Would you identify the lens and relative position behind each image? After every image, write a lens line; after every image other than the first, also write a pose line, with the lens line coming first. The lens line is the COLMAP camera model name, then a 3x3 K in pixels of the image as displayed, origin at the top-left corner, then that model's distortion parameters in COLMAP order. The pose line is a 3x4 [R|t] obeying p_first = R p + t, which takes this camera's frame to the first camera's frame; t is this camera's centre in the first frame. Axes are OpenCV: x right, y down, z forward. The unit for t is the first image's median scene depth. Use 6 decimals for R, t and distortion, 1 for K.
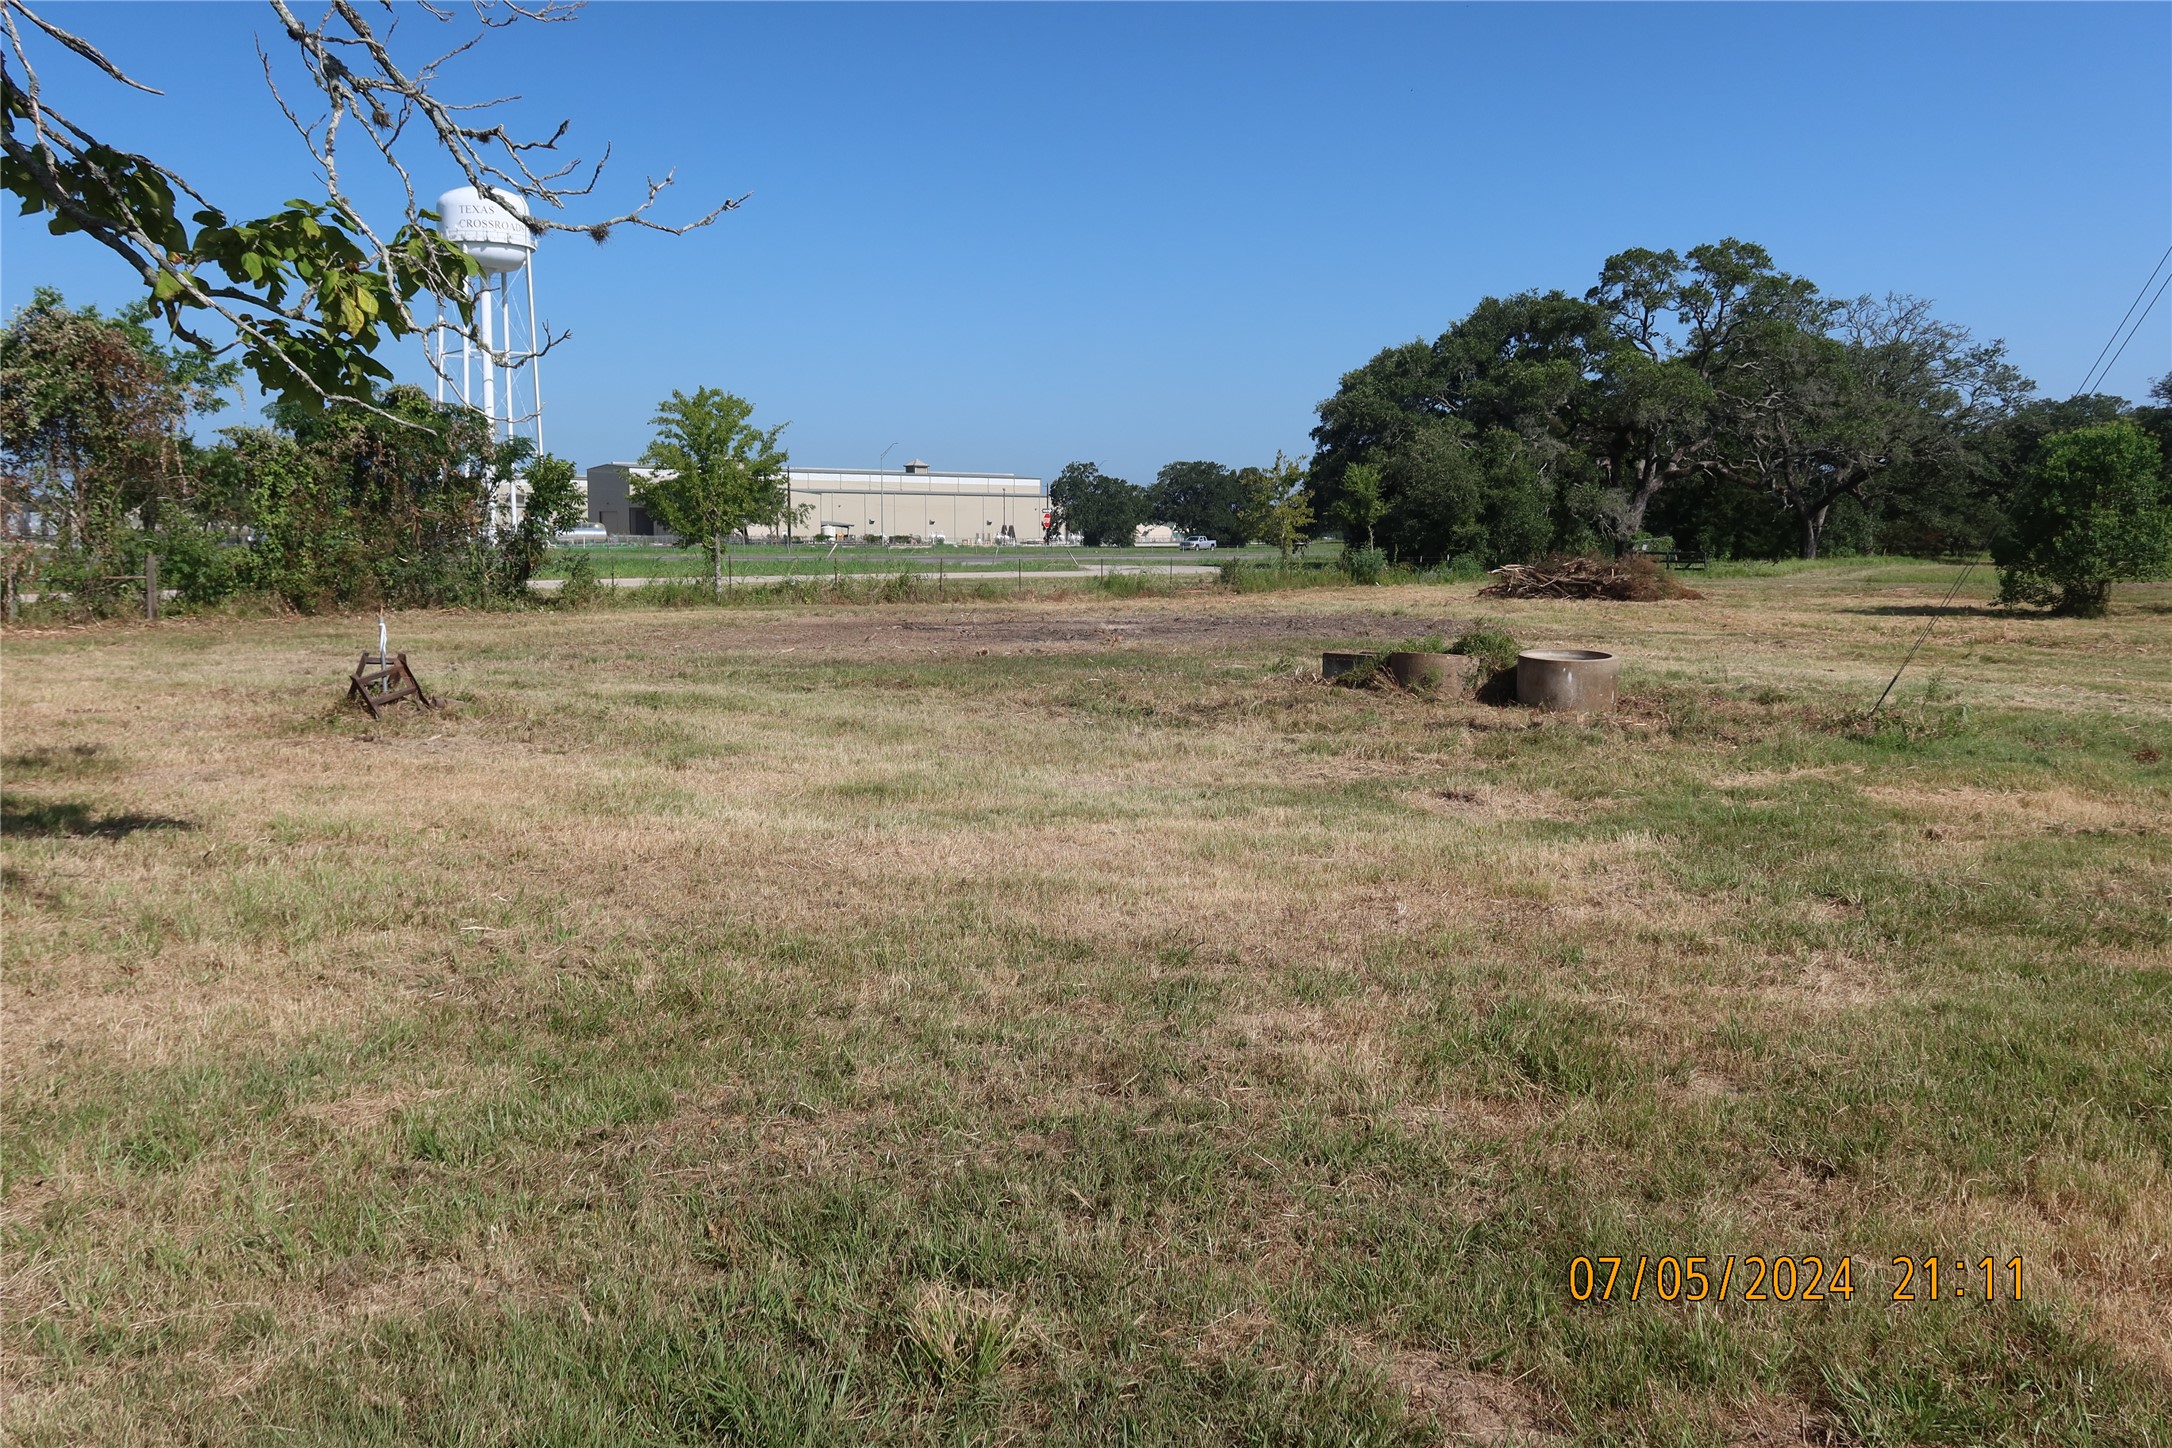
lens RADIAL K [[1848.6, 0, 1084.9], [0, 1848.6, 721.5], [0, 0, 1]] dist [-0.014064, 0.007176]
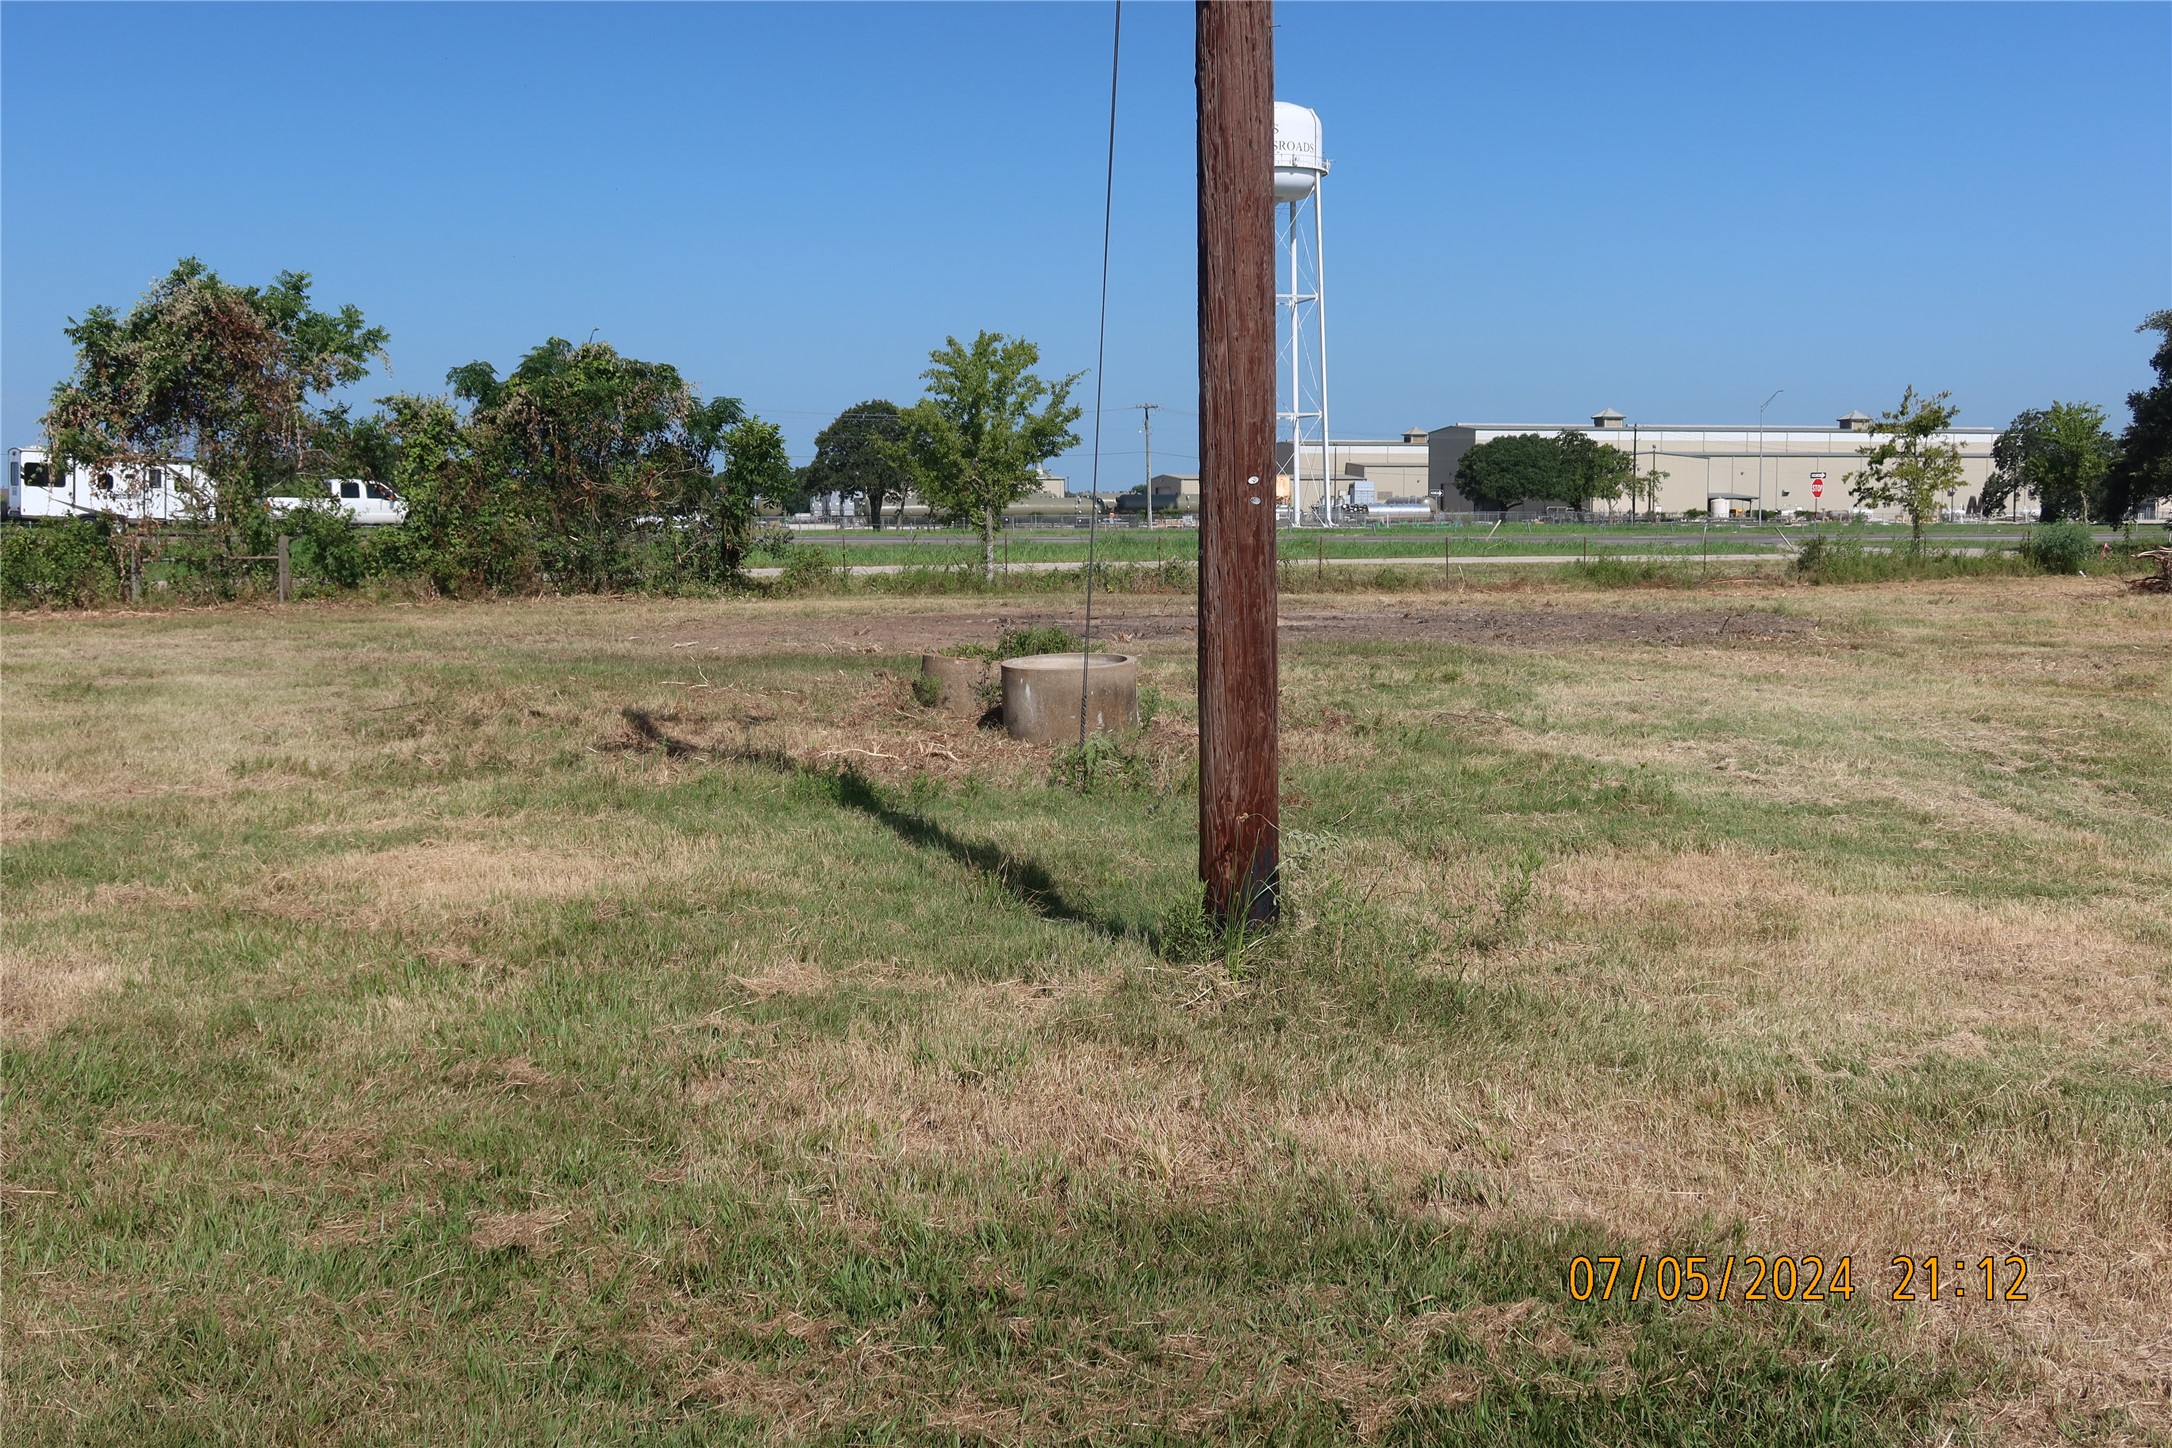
lens RADIAL K [[2302.8, 0, 1081.8], [0, 2302.8, 723.8], [0, 0, 1]] dist [-0.005269, 0.000000]
pose [[0.906292, 0.031524, -0.421474, 0.276805], [-0.035368, 0.999374, -0.001304, -0.004316], [0.421169, 0.016088, 0.906839, 0.077769]]
